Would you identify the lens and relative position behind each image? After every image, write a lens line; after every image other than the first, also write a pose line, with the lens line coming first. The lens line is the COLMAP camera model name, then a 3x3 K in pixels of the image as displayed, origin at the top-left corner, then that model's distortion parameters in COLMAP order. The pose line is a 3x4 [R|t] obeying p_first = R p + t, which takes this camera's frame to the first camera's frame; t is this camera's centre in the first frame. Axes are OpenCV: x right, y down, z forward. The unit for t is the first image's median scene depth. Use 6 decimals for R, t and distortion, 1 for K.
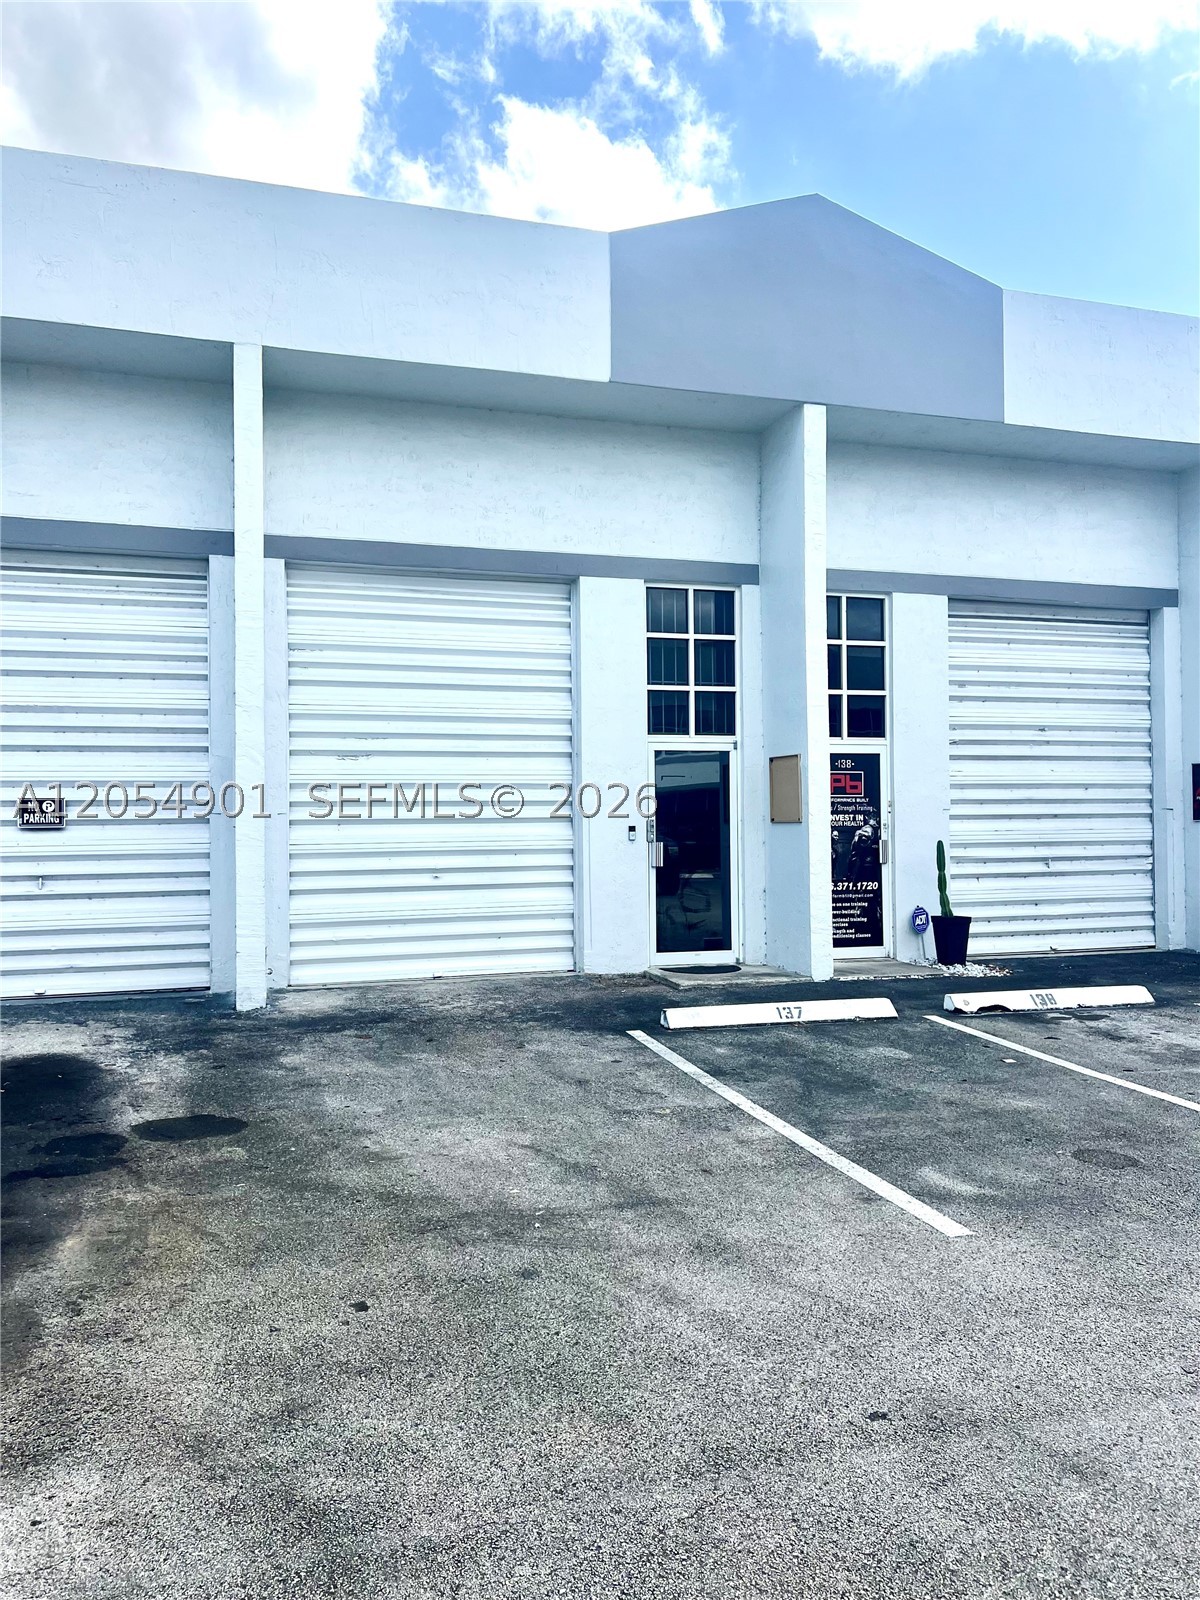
lens RADIAL K [[1184.0, 0, 574.4], [0, 1184.0, 812.2], [0, 0, 1]] dist [0.060823, -0.047722]
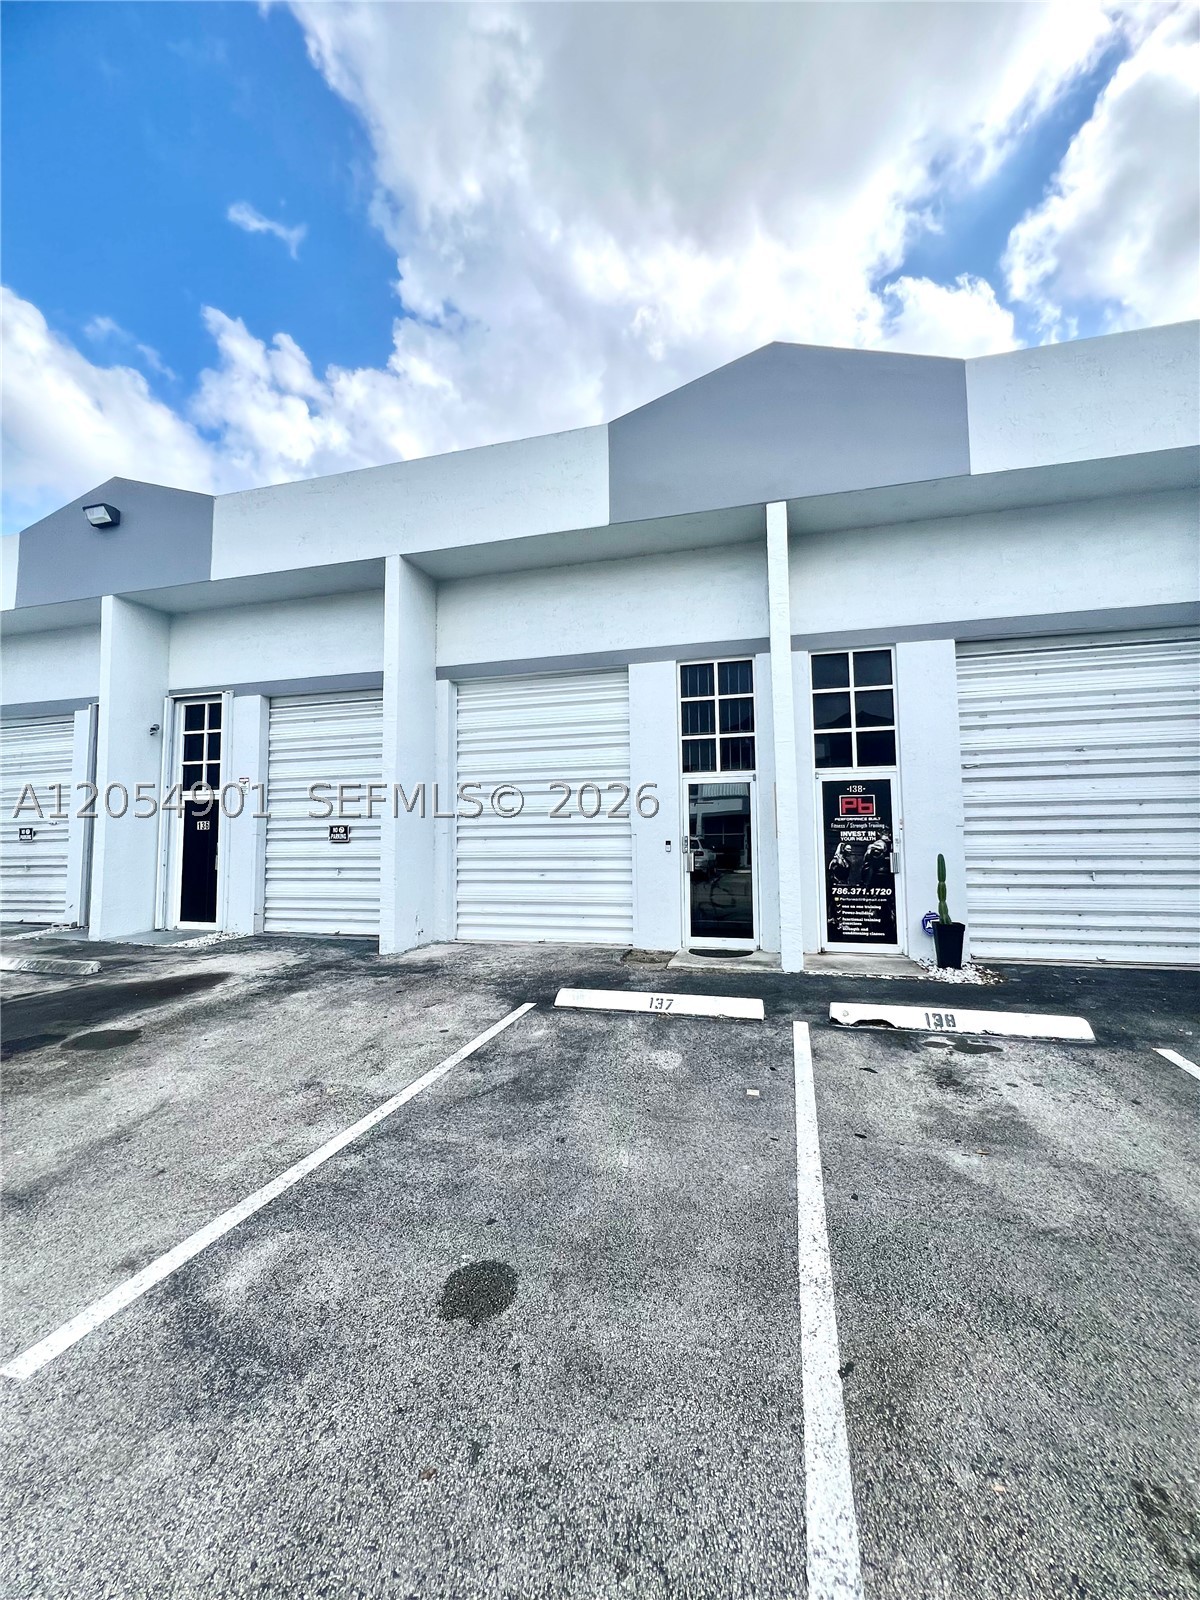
lens RADIAL K [[632.3, 0, 604.6], [0, 632.3, 794.4], [0, 0, 1]] dist [-0.003454, 0.000879]
pose [[0.854533, -0.036517, -0.518111, 0.401017], [0.007634, 0.998301, -0.057770, -0.000145], [0.519340, 0.045411, 0.853360, 0.377335]]
